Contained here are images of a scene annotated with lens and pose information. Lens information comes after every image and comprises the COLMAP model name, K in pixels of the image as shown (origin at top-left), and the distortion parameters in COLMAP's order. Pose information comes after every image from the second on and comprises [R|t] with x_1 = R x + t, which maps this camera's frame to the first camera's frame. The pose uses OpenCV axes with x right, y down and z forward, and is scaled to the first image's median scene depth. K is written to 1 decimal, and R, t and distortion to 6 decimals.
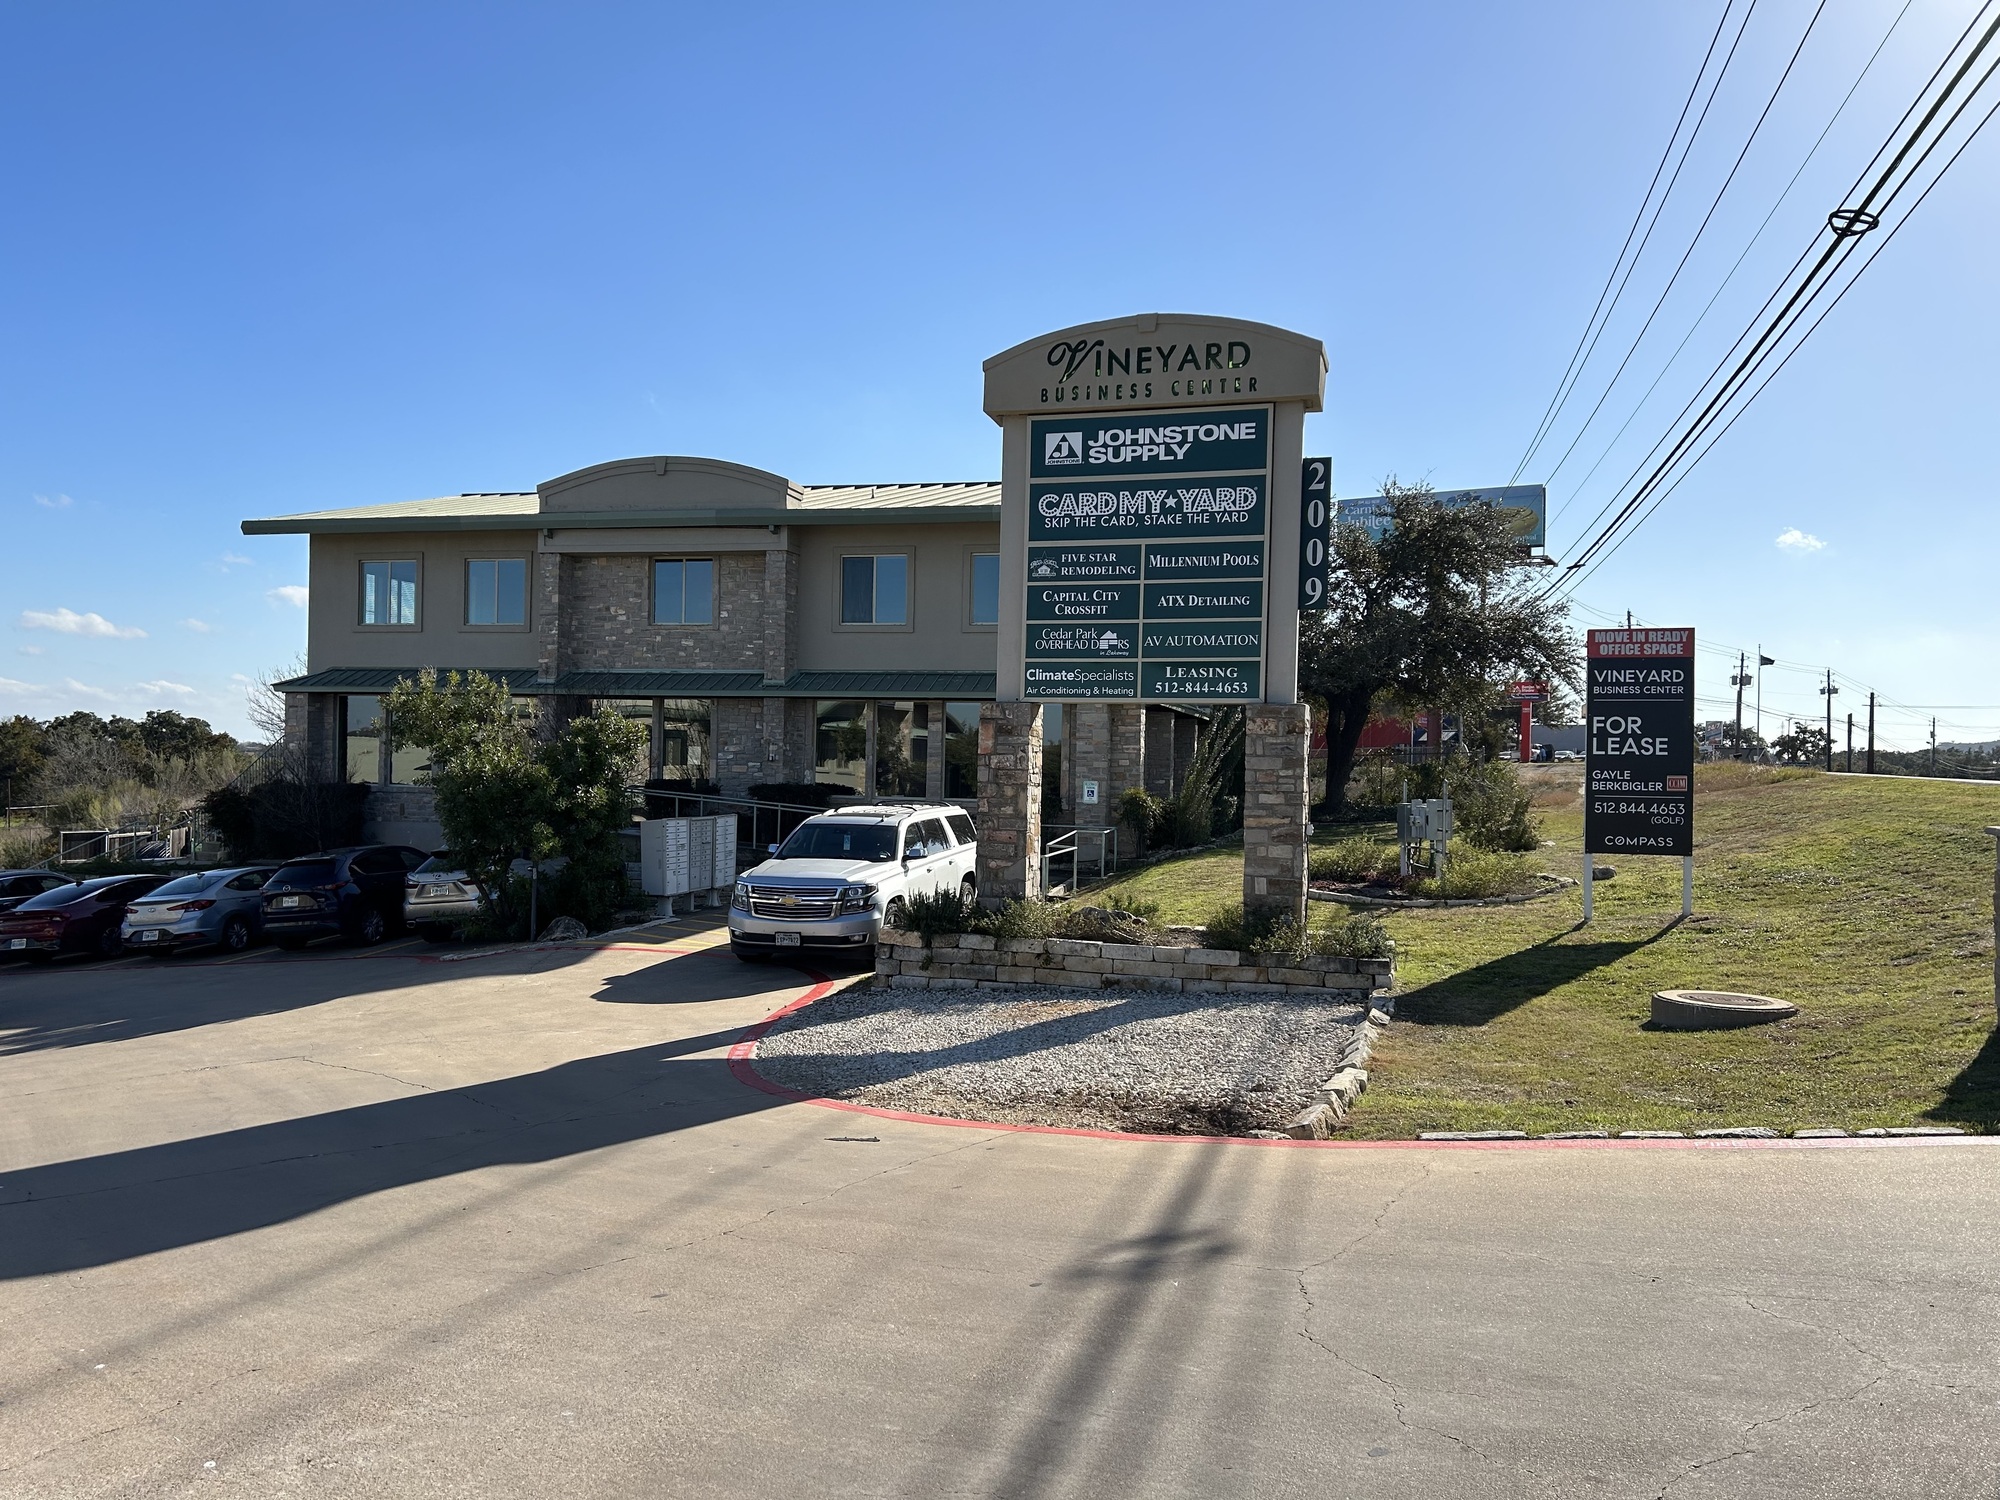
lens RADIAL K [[1516.4, 0, 994.8], [0, 1516.4, 763.3], [0, 0, 1]] dist [0.128645, -0.173644]
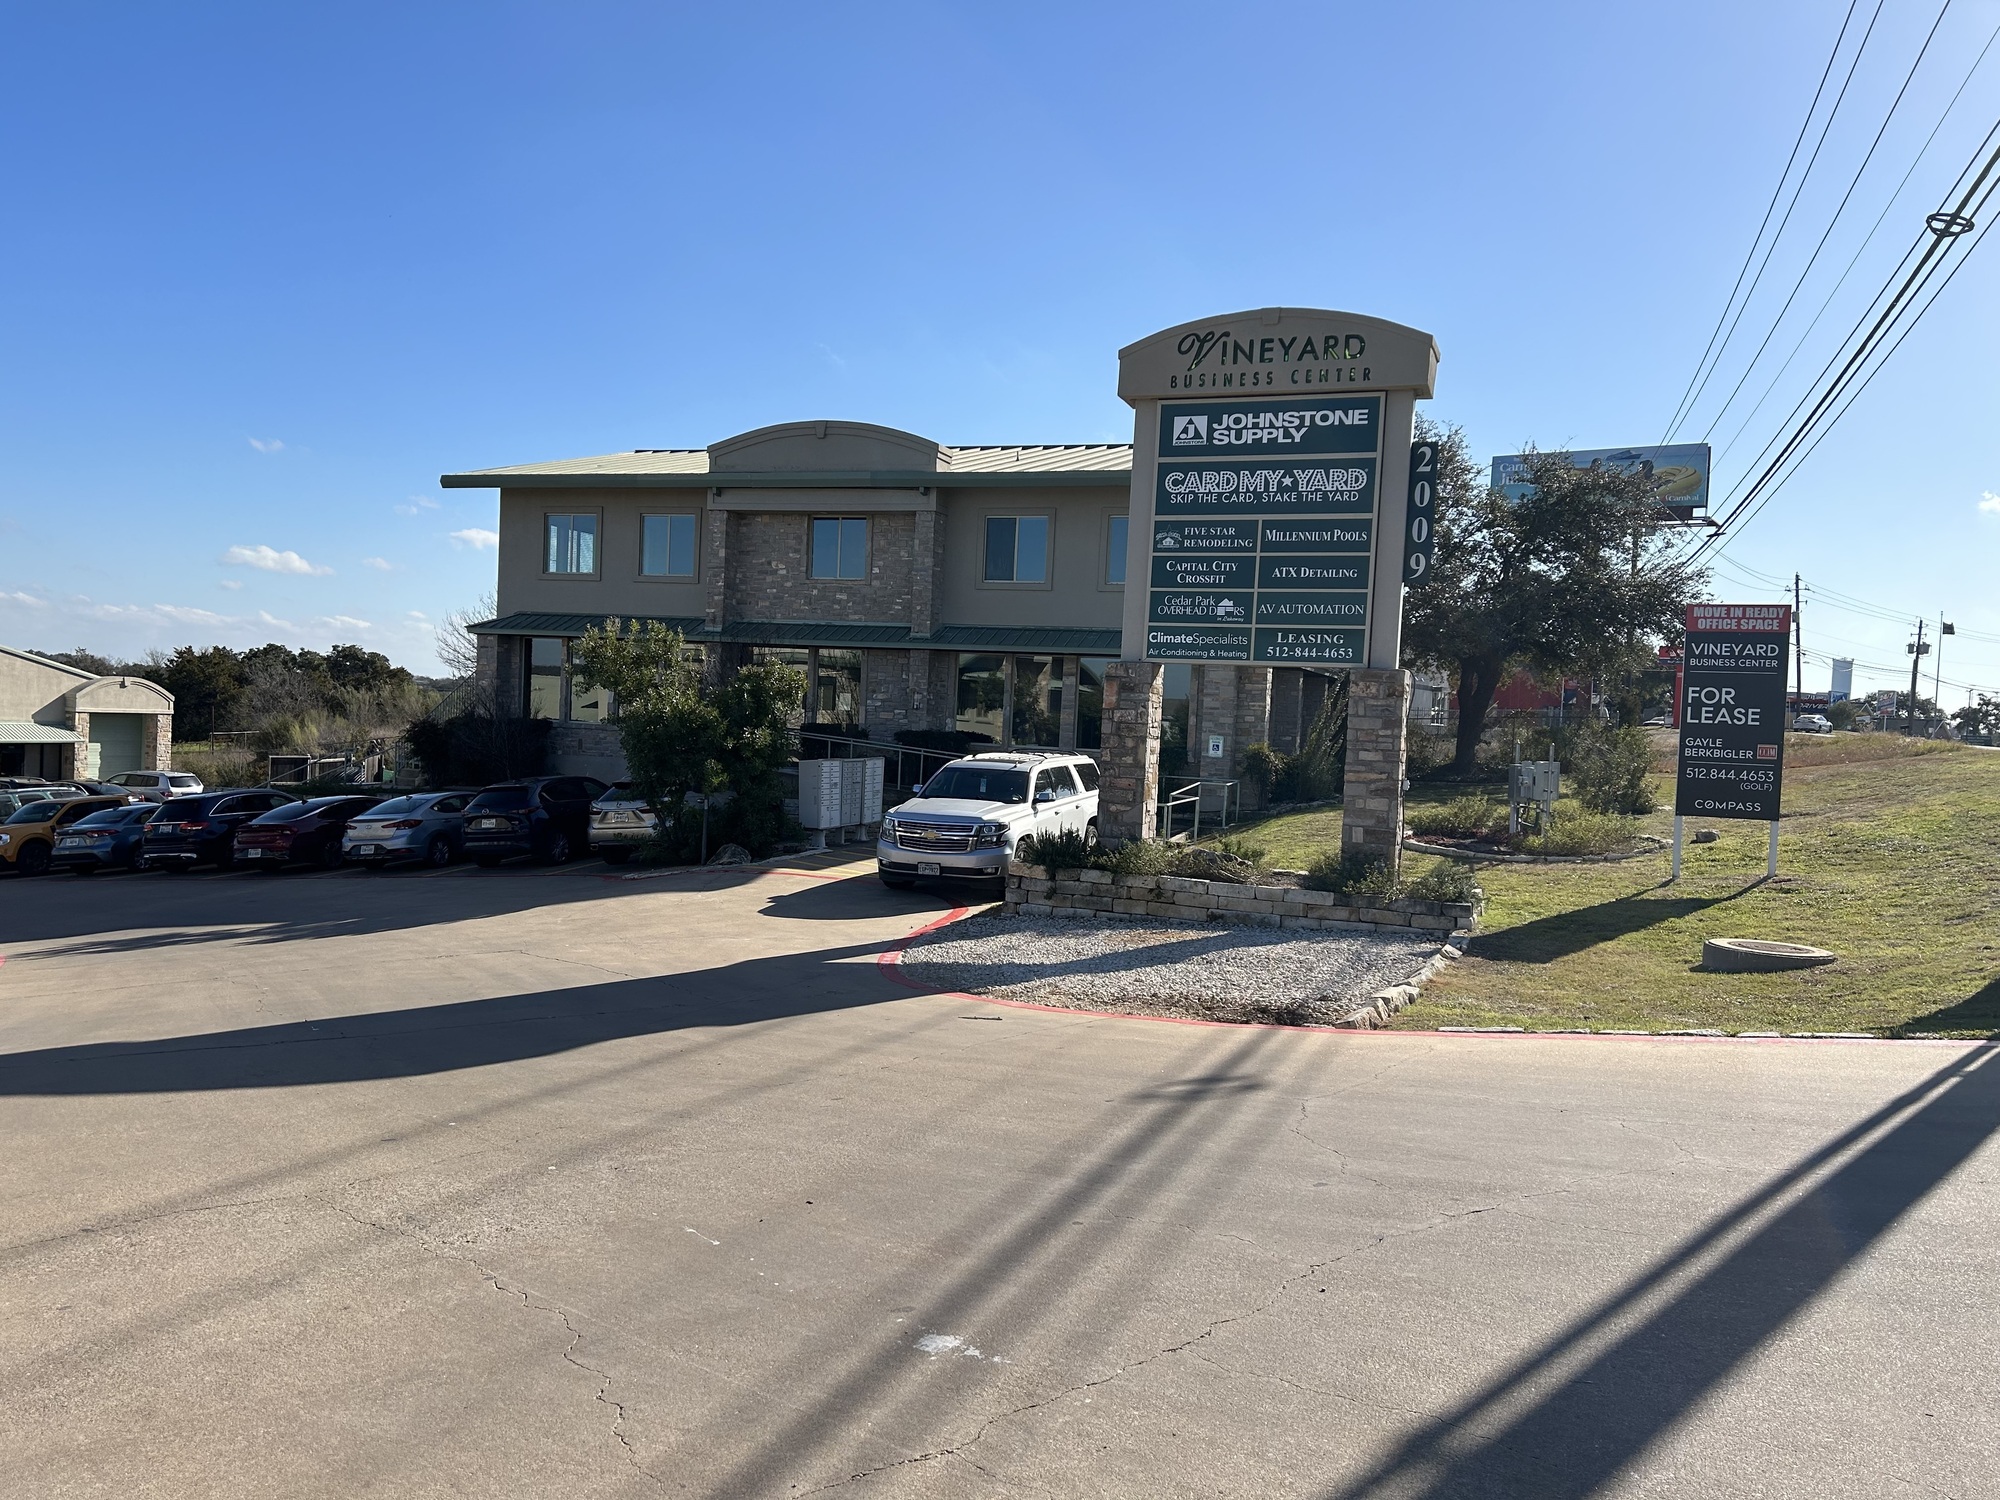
lens RADIAL K [[1516.4, 0, 994.8], [0, 1516.4, 763.3], [0, 0, 1]] dist [0.128645, -0.173644]
pose [[0.995437, 0.029026, -0.090900, 0.011551], [-0.026062, 0.999095, 0.033625, -0.001127], [0.091794, -0.031103, 0.995292, -0.104294]]
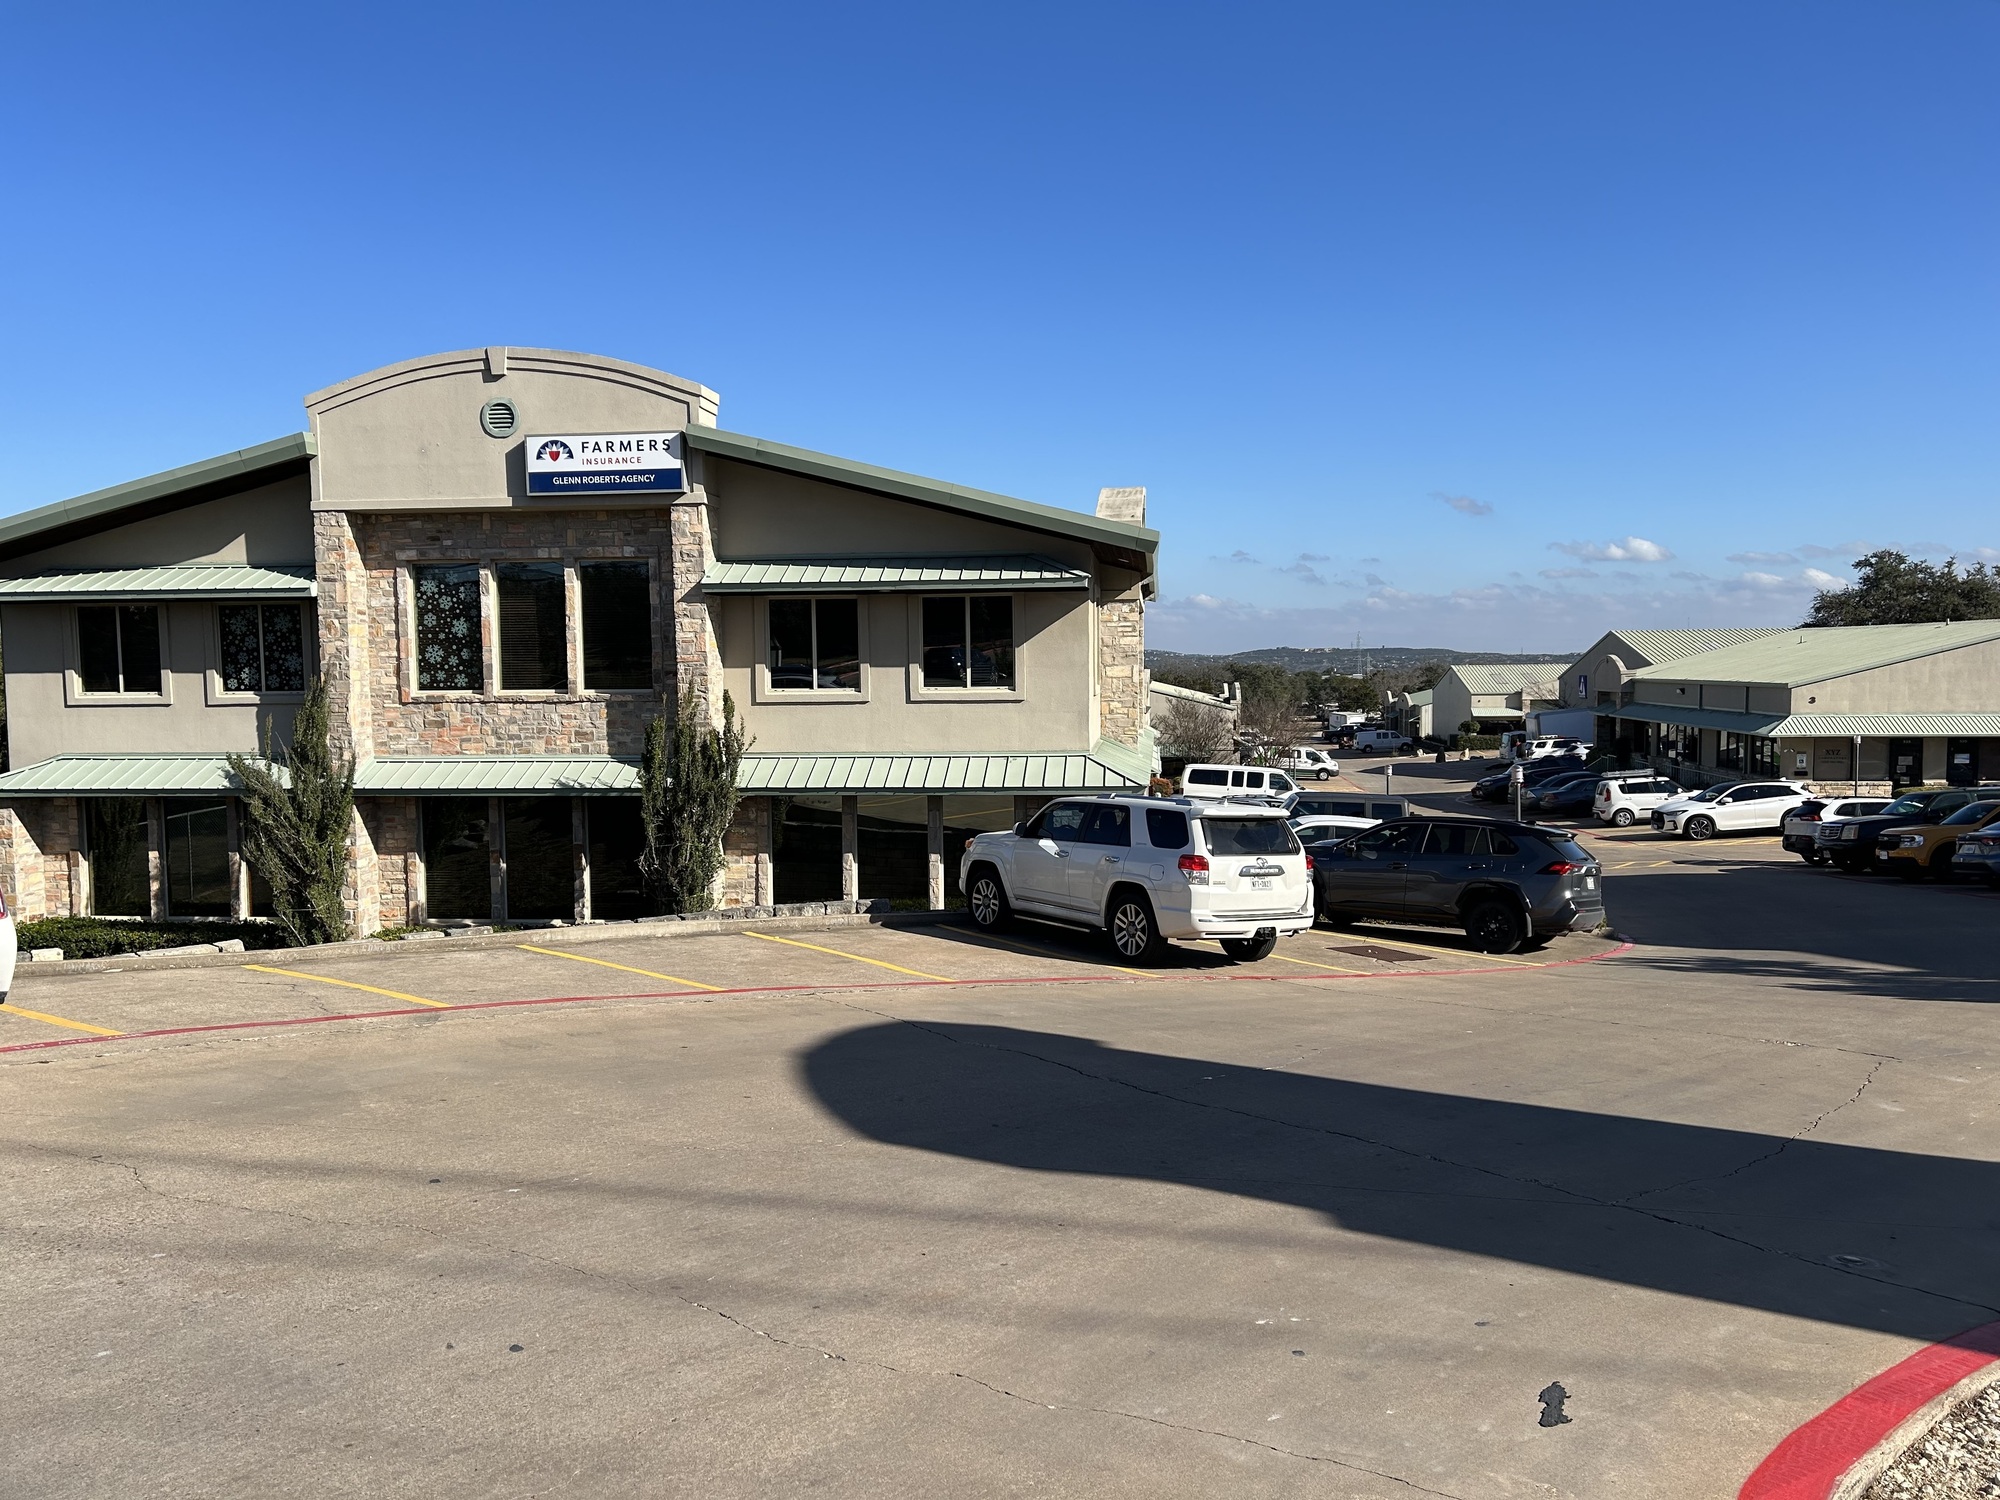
lens RADIAL K [[1516.4, 0, 994.8], [0, 1516.4, 763.3], [0, 0, 1]] dist [0.128645, -0.173644]
pose [[0.144724, 0.046260, -0.988390, 0.217795], [0.013448, 0.998722, 0.048713, 0.000614], [0.989381, -0.020342, 0.143917, 0.413775]]
